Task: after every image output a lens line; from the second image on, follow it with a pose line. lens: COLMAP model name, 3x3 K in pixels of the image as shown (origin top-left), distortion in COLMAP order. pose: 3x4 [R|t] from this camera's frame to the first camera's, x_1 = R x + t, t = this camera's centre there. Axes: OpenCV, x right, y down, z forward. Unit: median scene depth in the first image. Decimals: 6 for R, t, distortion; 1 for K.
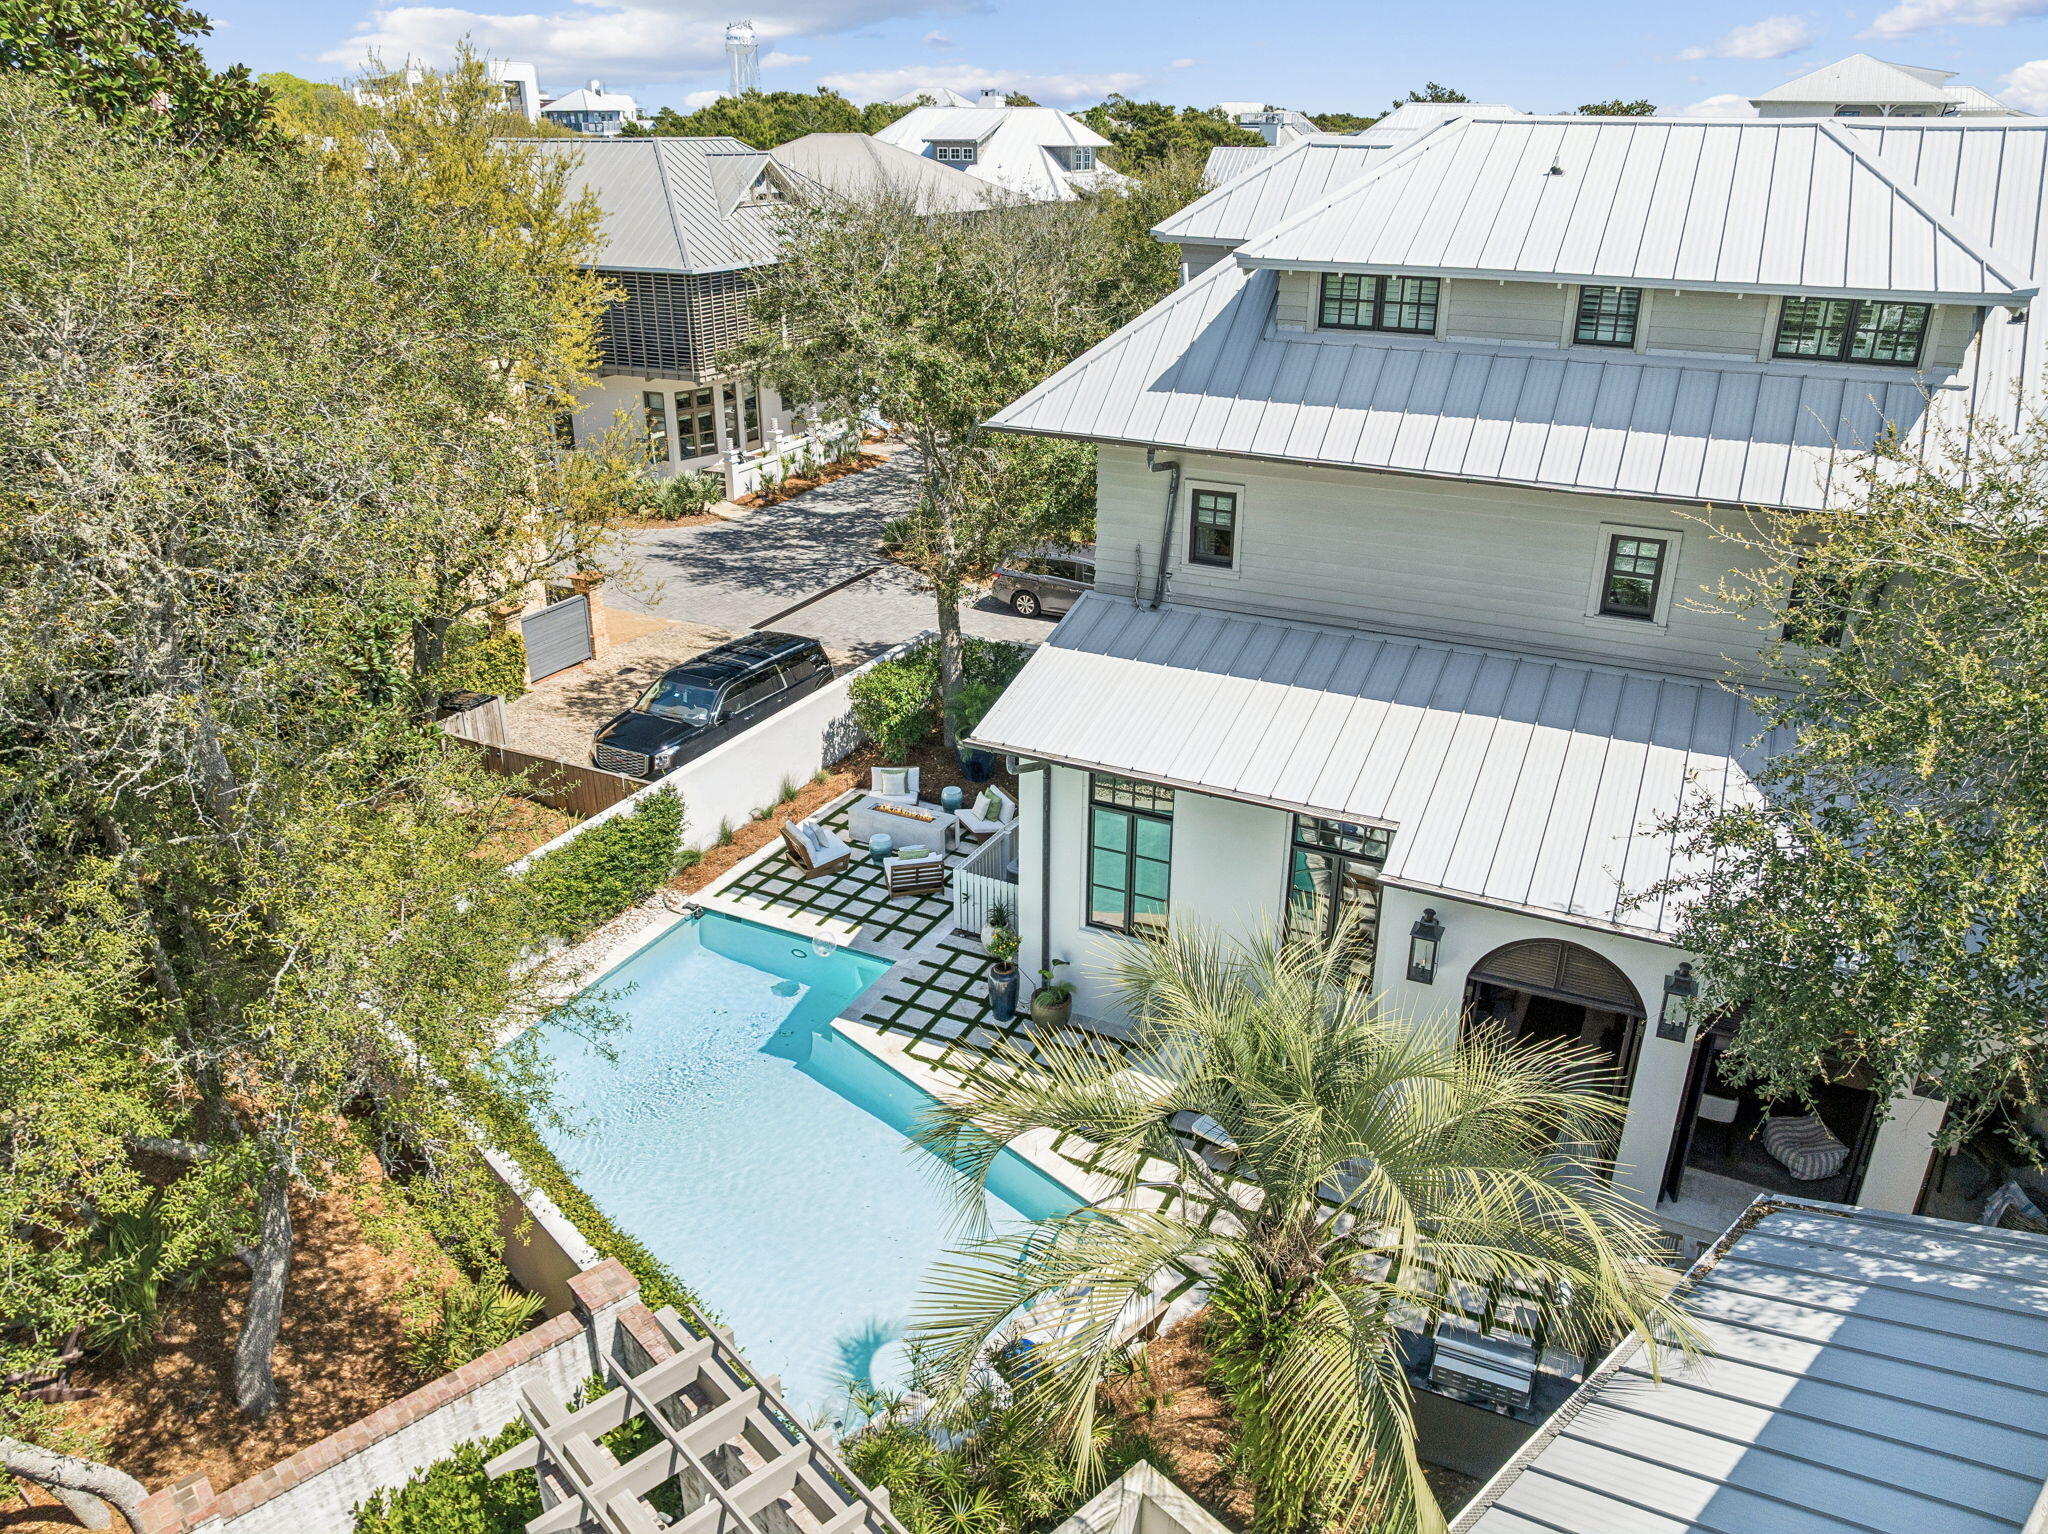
lens RADIAL K [[1404.8, 0, 1024.0], [0, 1404.8, 767.0], [0, 0, 1]] dist [-0.006434, -0.063210]
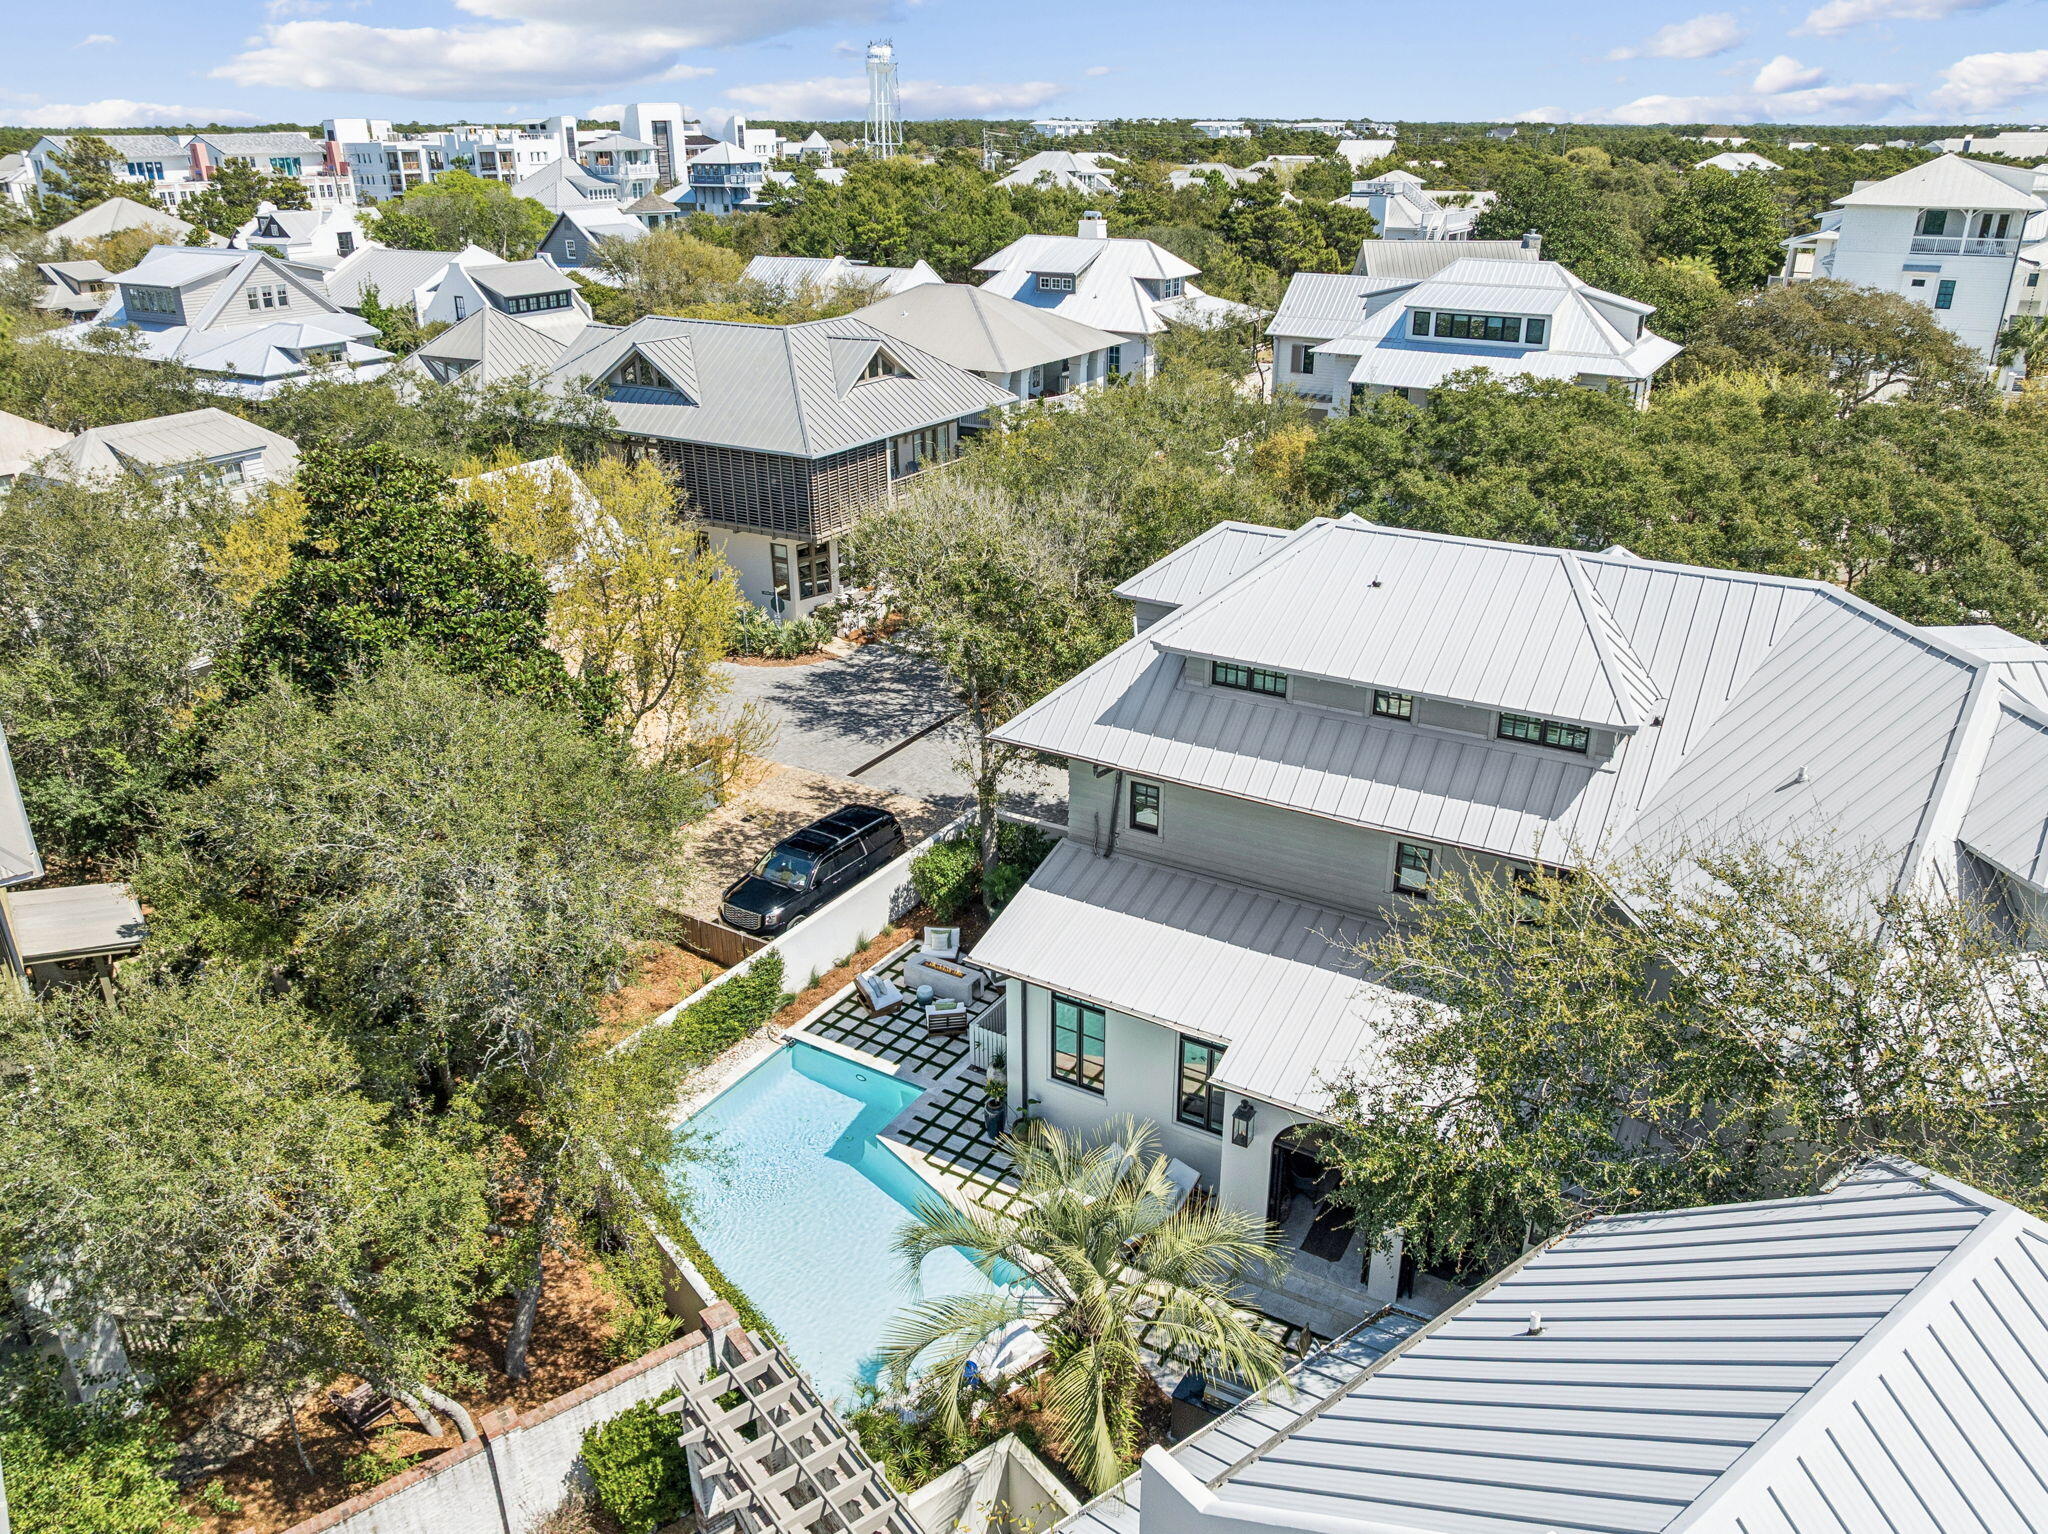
lens RADIAL K [[1404.8, 0, 1024.0], [0, 1404.8, 767.0], [0, 0, 1]] dist [-0.006434, -0.063210]
pose [[0.996115, 0.025063, -0.084423, 0.116481], [-0.026281, 0.999566, -0.013346, -0.167310], [0.084052, 0.015513, 0.996341, -0.401271]]
